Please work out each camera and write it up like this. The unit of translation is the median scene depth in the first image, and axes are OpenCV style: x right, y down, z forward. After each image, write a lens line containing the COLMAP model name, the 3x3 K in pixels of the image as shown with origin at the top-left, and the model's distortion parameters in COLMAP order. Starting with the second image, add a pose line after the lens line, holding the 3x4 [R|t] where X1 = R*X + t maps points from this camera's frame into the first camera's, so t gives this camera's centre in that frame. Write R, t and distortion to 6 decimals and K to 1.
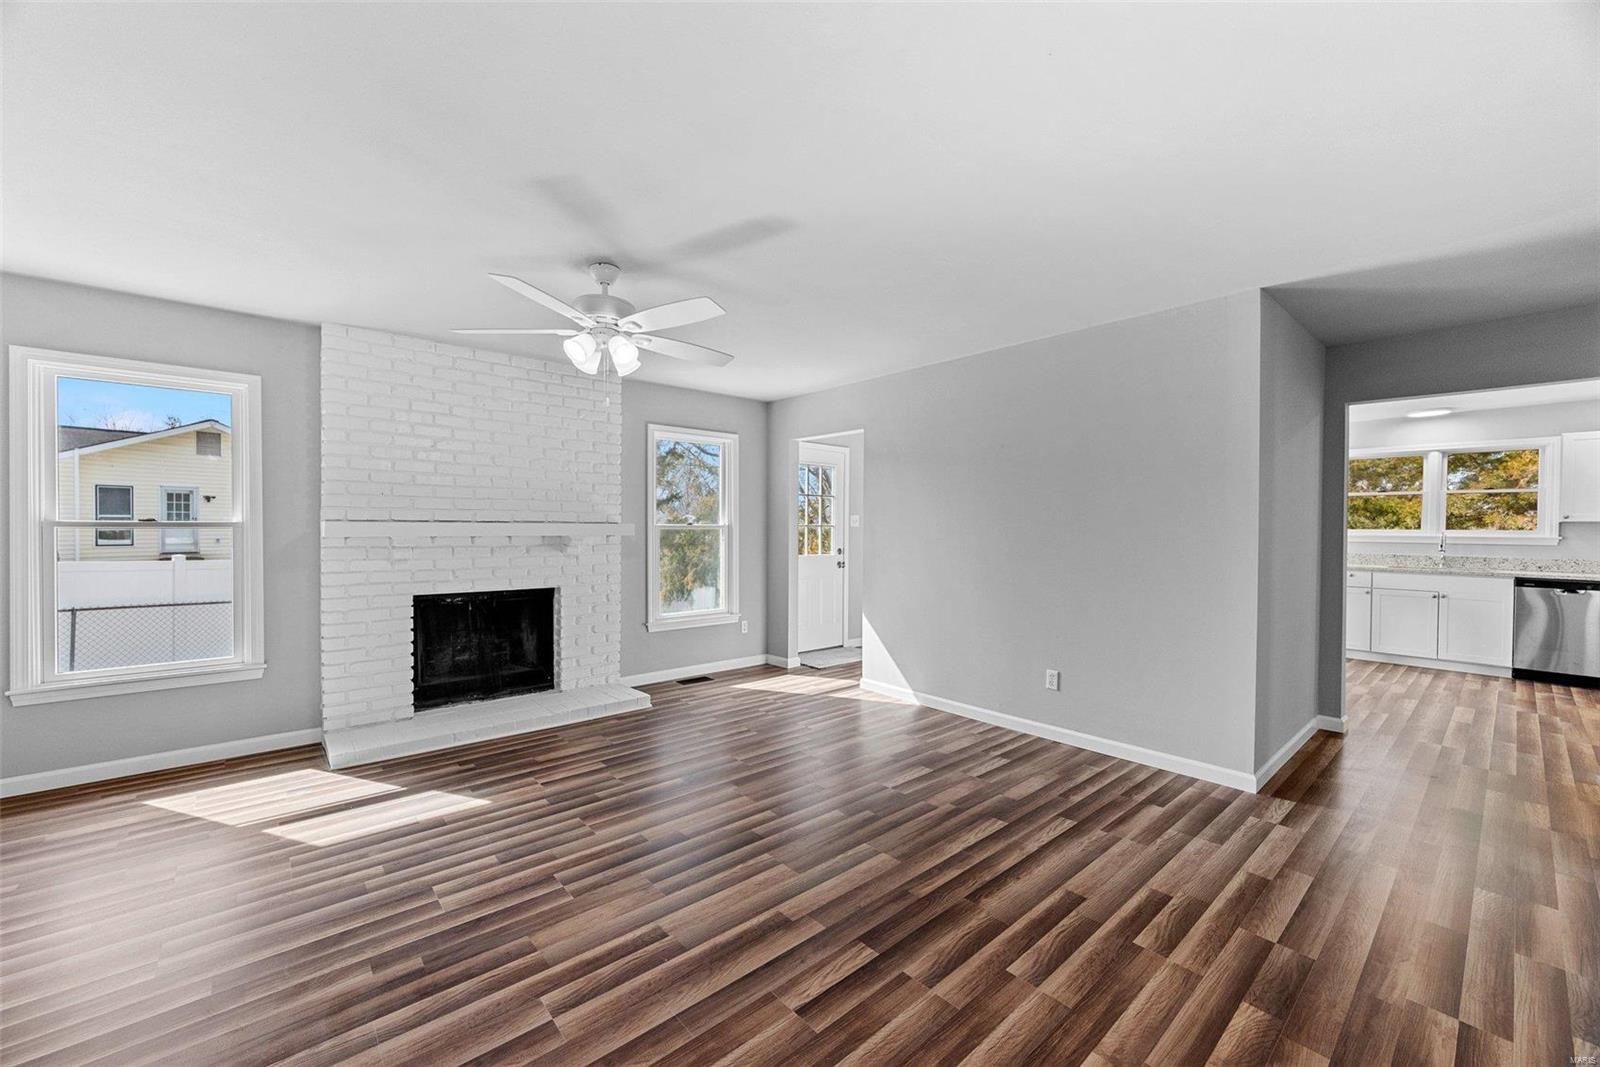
lens RADIAL K [[628.8, 0, 797.5], [0, 628.8, 535.0], [0, 0, 1]] dist [-0.000245, -0.000100]
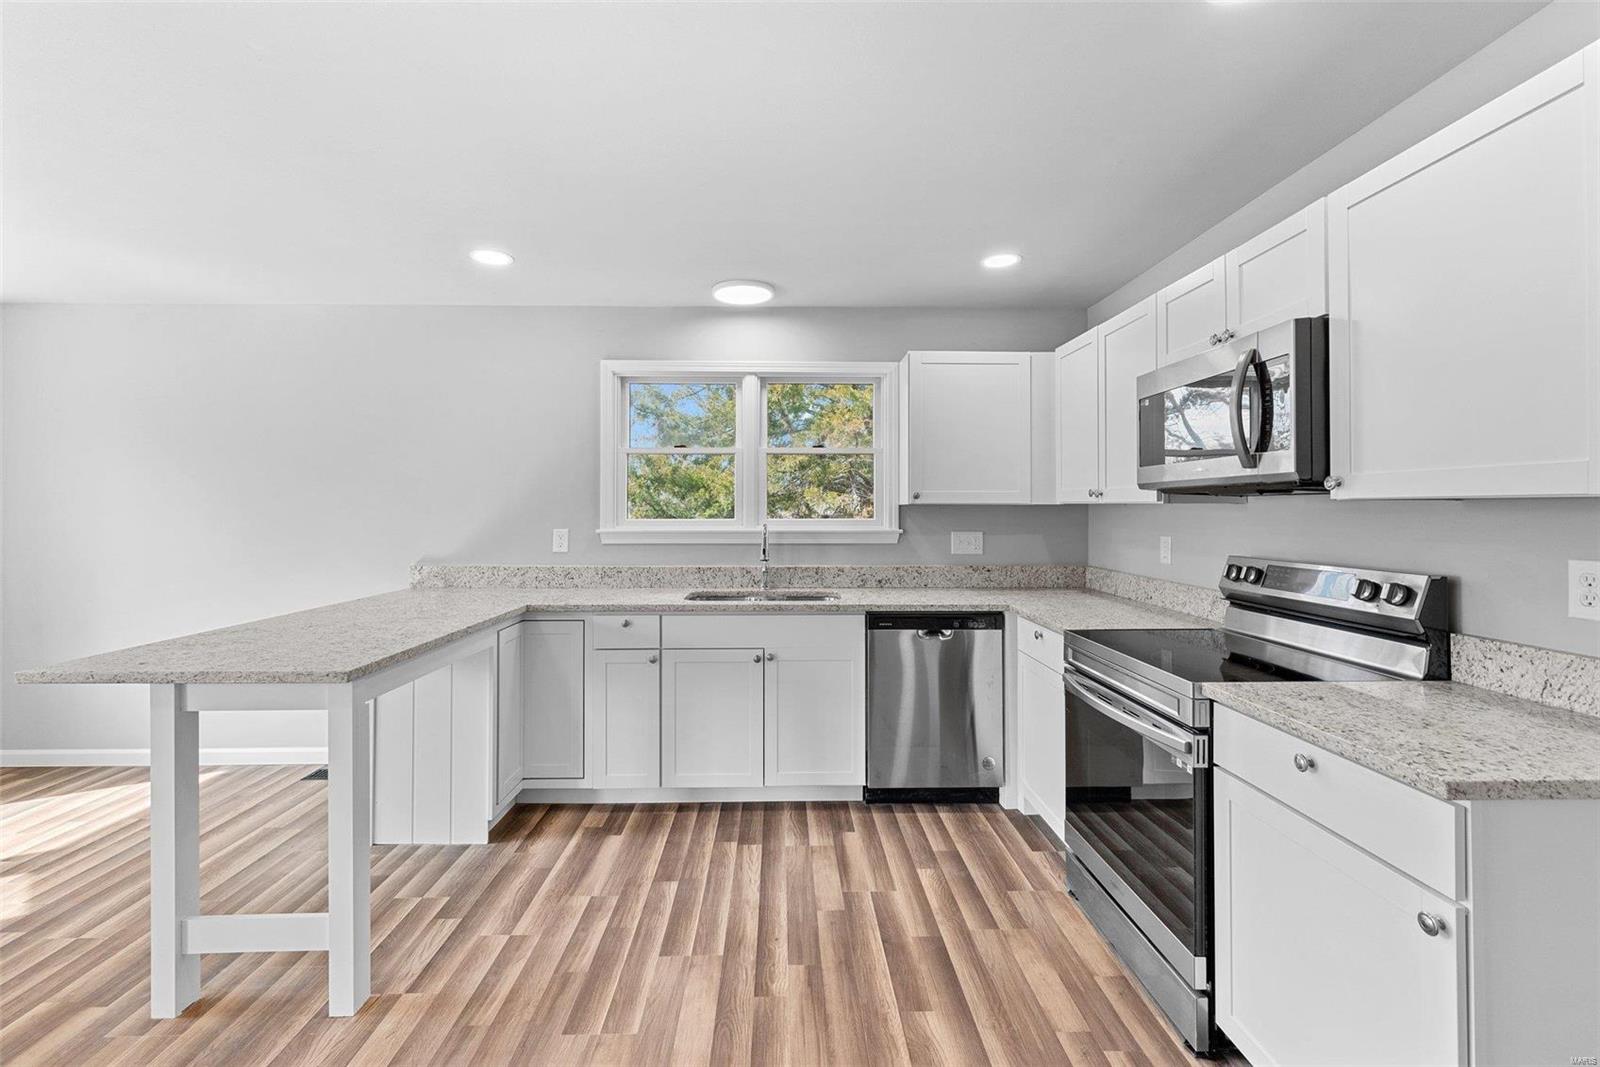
lens RADIAL K [[689.8, 0, 796.1], [0, 689.8, 504.7], [0, 0, 1]] dist [0.000290, 0.000609]
pose [[0.639416, -0.002606, 0.768856, 1.167738], [0.014211, 0.999863, -0.008429, -0.029741], [-0.768729, 0.016316, 0.639366, 1.188617]]
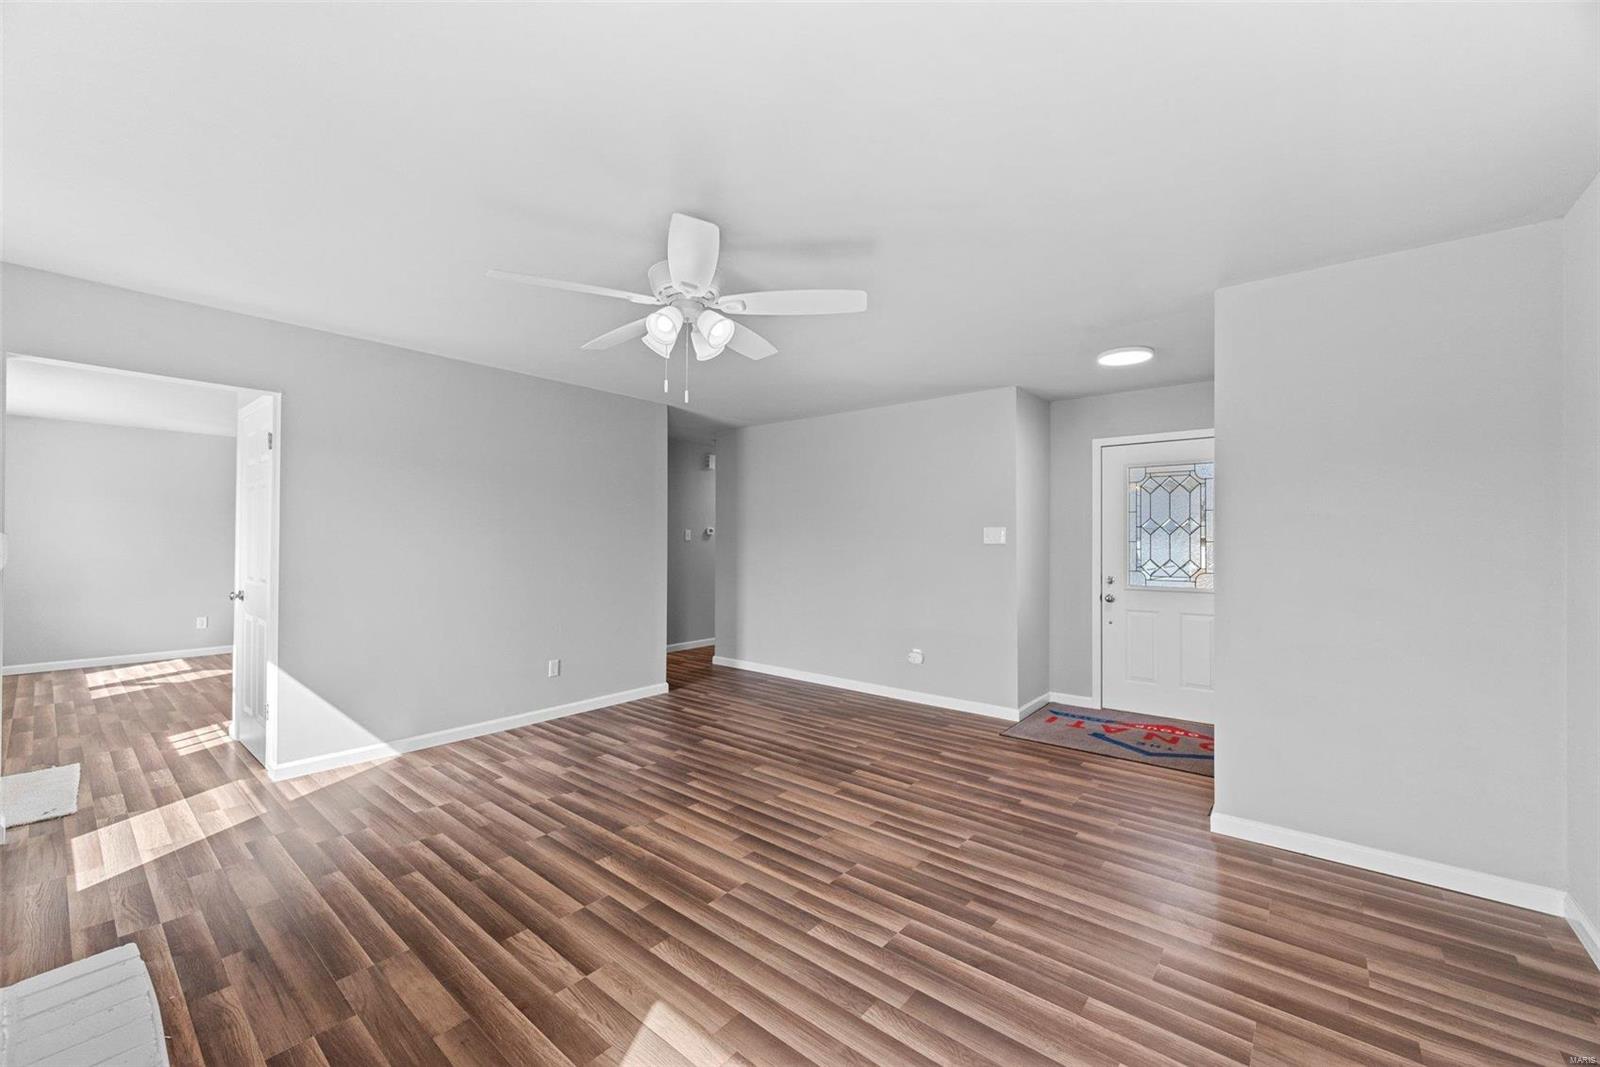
lens RADIAL K [[628.8, 0, 797.5], [0, 628.8, 535.0], [0, 0, 1]] dist [-0.000245, -0.000100]
pose [[-0.162857, 0.004589, 0.986639, -1.046870], [0.006381, 0.999973, -0.003598, -0.018480], [-0.986629, 0.005710, -0.162882, 0.911722]]
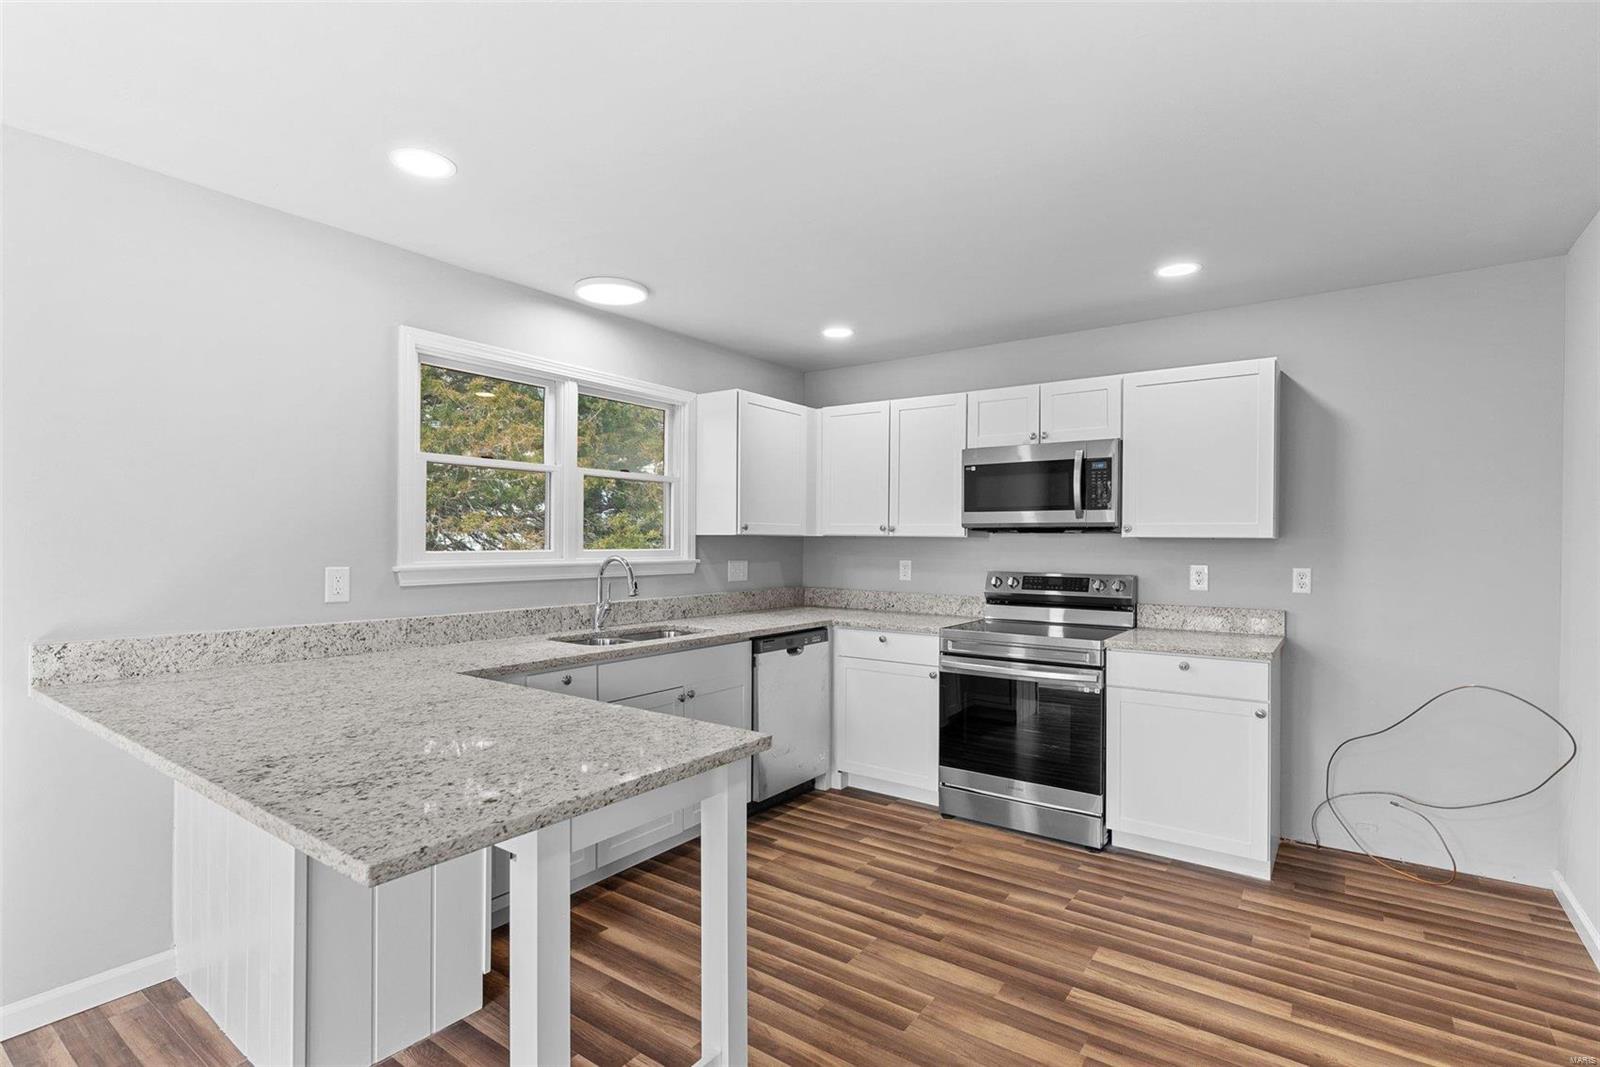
lens RADIAL K [[769.2, 0, 797.3], [0, 769.2, 544.9], [0, 0, 1]] dist [0.001678, 0.000506]
pose [[-0.226854, -0.015824, 0.973800, 0.846207], [0.003430, 0.999849, 0.017046, -0.042180], [-0.973923, 0.007207, -0.226766, 1.949905]]
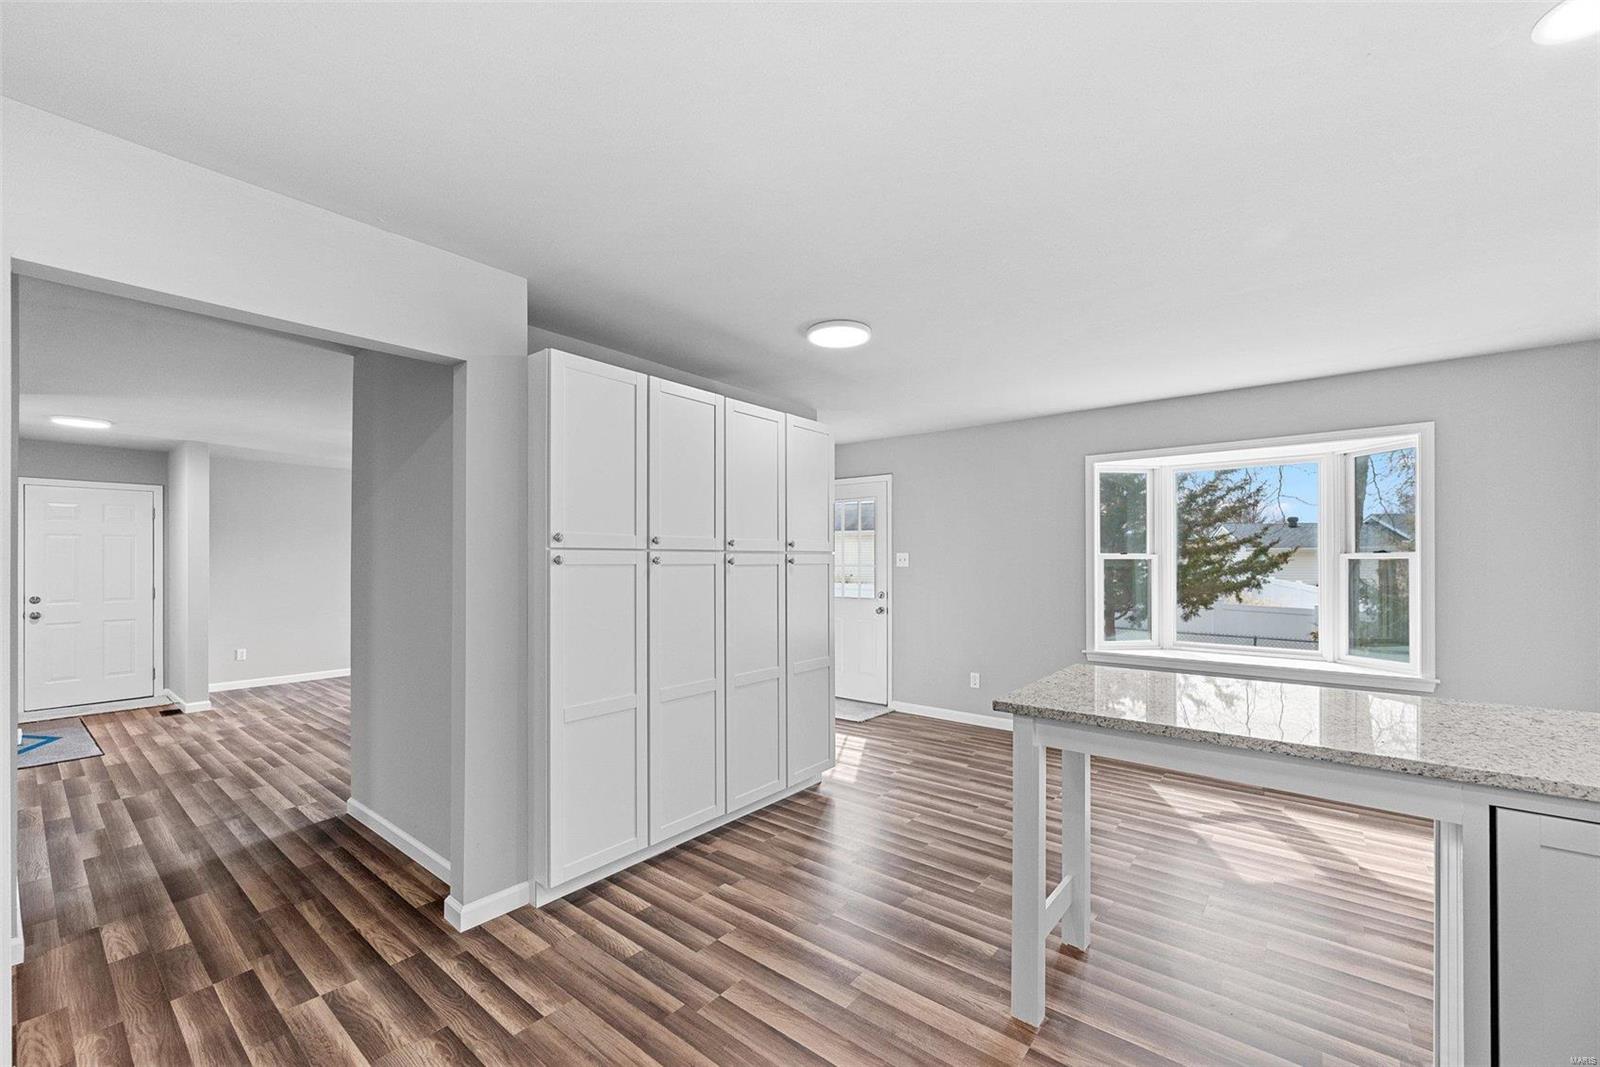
lens RADIAL K [[638.8, 0, 797.5], [0, 638.8, 558.0], [0, 0, 1]] dist [-0.000107, -0.000015]
pose [[0.173069, -0.010082, -0.984858, 1.942181], [-0.008319, 0.999897, -0.011697, -0.028921], [0.984875, 0.010218, 0.172967, 1.553664]]
